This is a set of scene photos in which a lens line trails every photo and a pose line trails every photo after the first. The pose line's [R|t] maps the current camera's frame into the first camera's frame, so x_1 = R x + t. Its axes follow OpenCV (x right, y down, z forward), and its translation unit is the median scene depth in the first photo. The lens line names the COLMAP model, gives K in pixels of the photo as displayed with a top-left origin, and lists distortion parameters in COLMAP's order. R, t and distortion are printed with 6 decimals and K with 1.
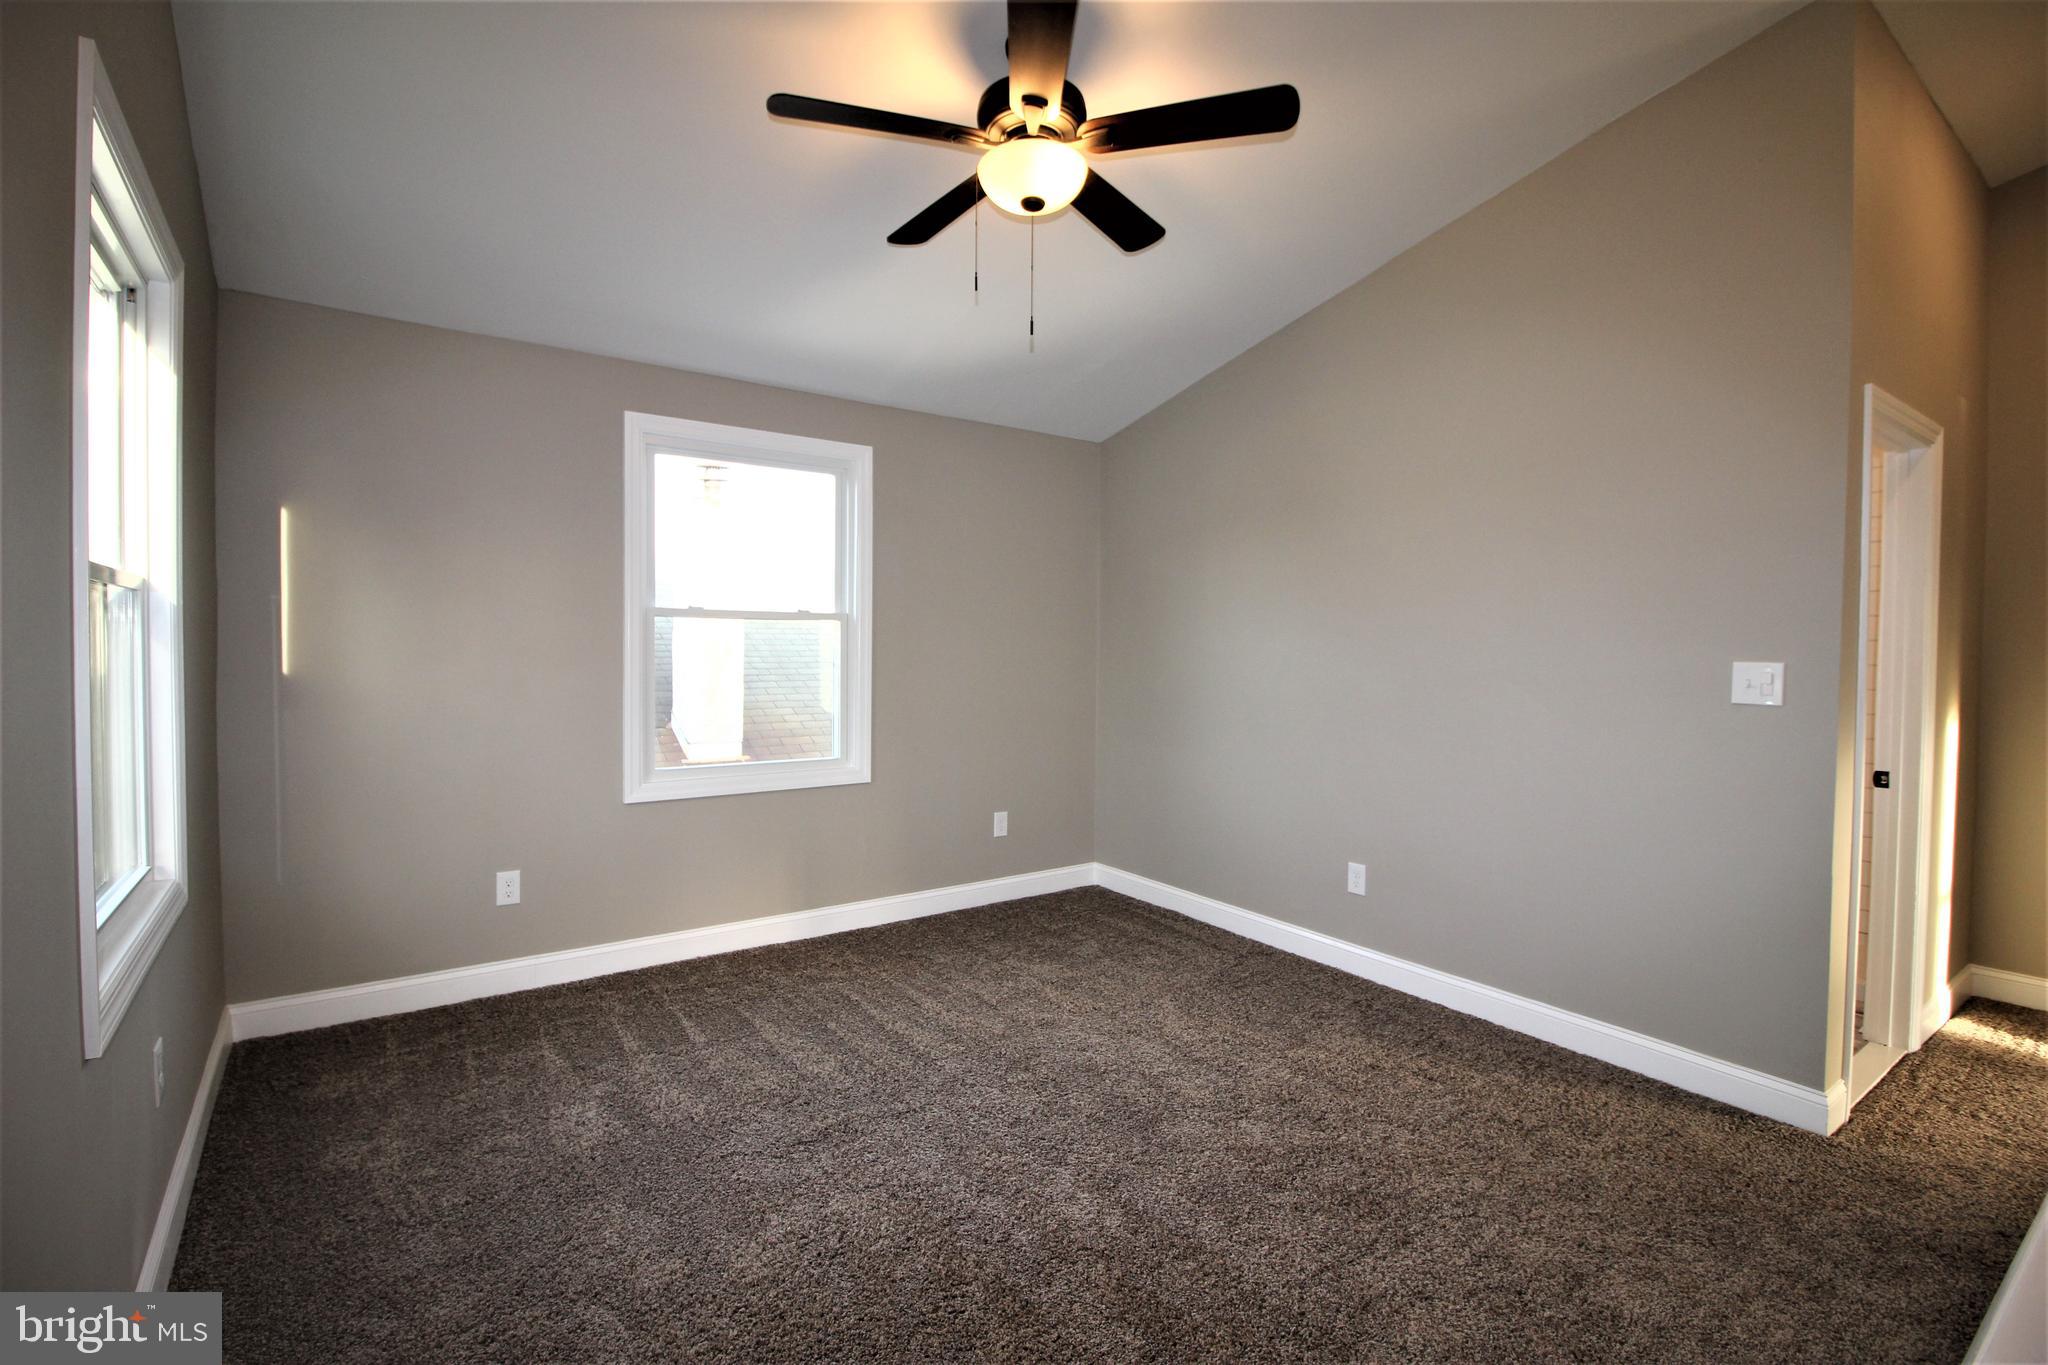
lens RADIAL K [[950.0, 0, 1022.1], [0, 950.0, 678.4], [0, 0, 1]] dist [-0.010435, -0.006214]
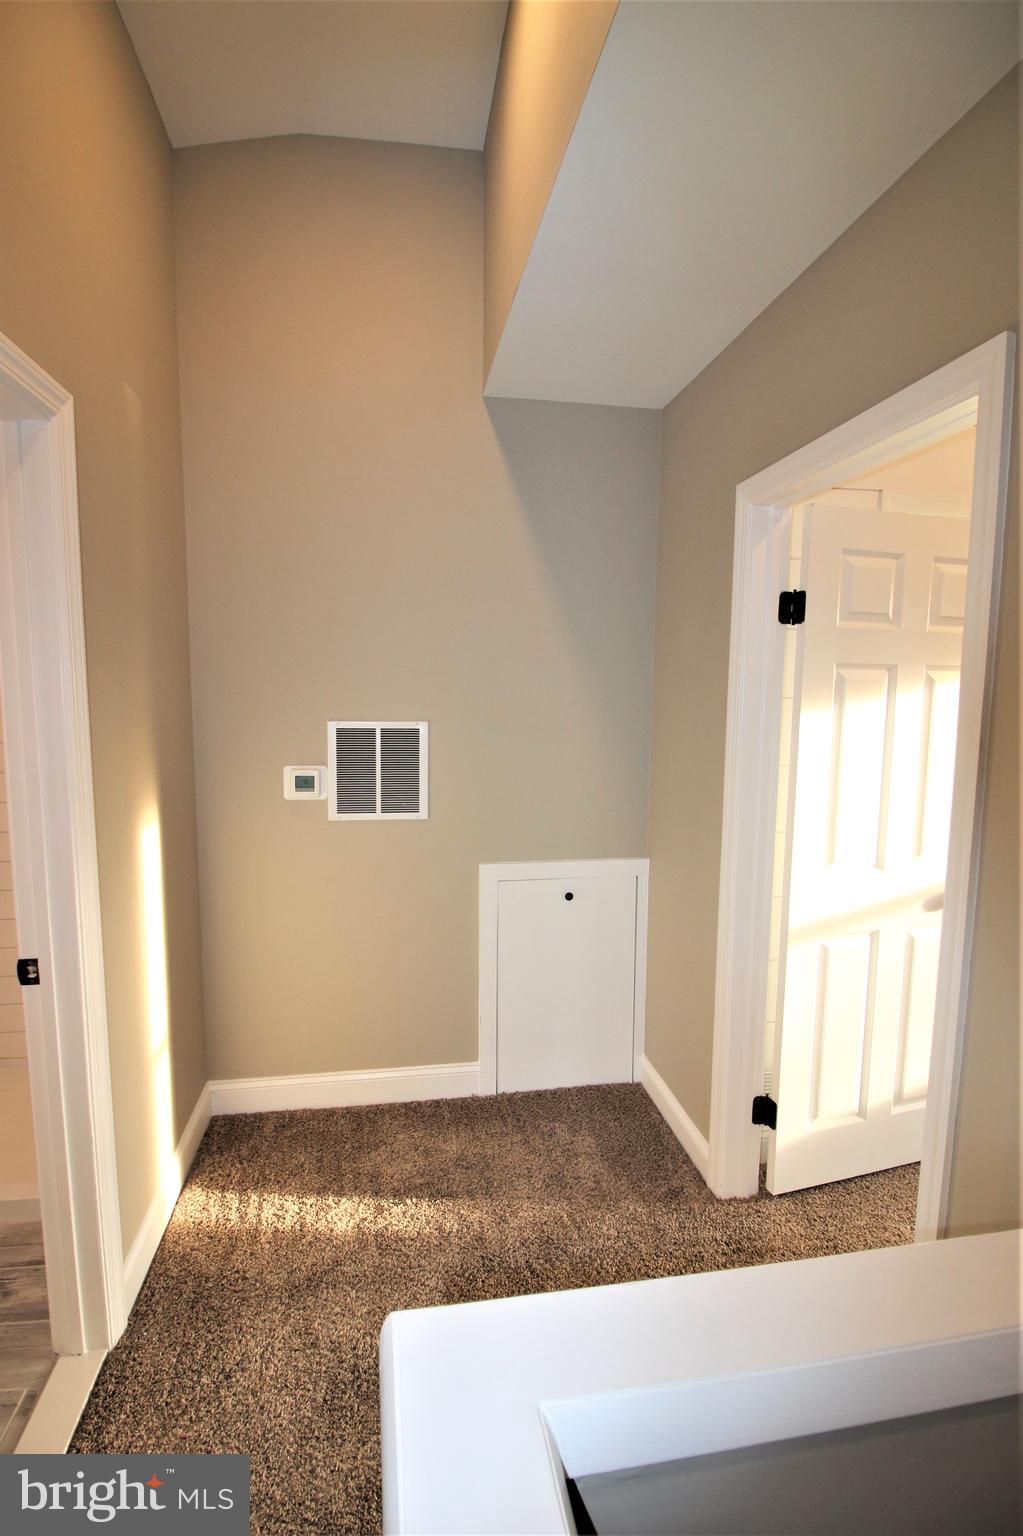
lens RADIAL K [[712.5, 0, 507.8], [0, 712.5, 767.8], [0, 0, 1]] dist [-0.010435, -0.006214]
pose [[0.443505, -0.102325, 0.890412, 0.661321], [0.021672, 0.994395, 0.103480, -0.066329], [-0.896010, -0.026597, 0.443237, 0.520573]]
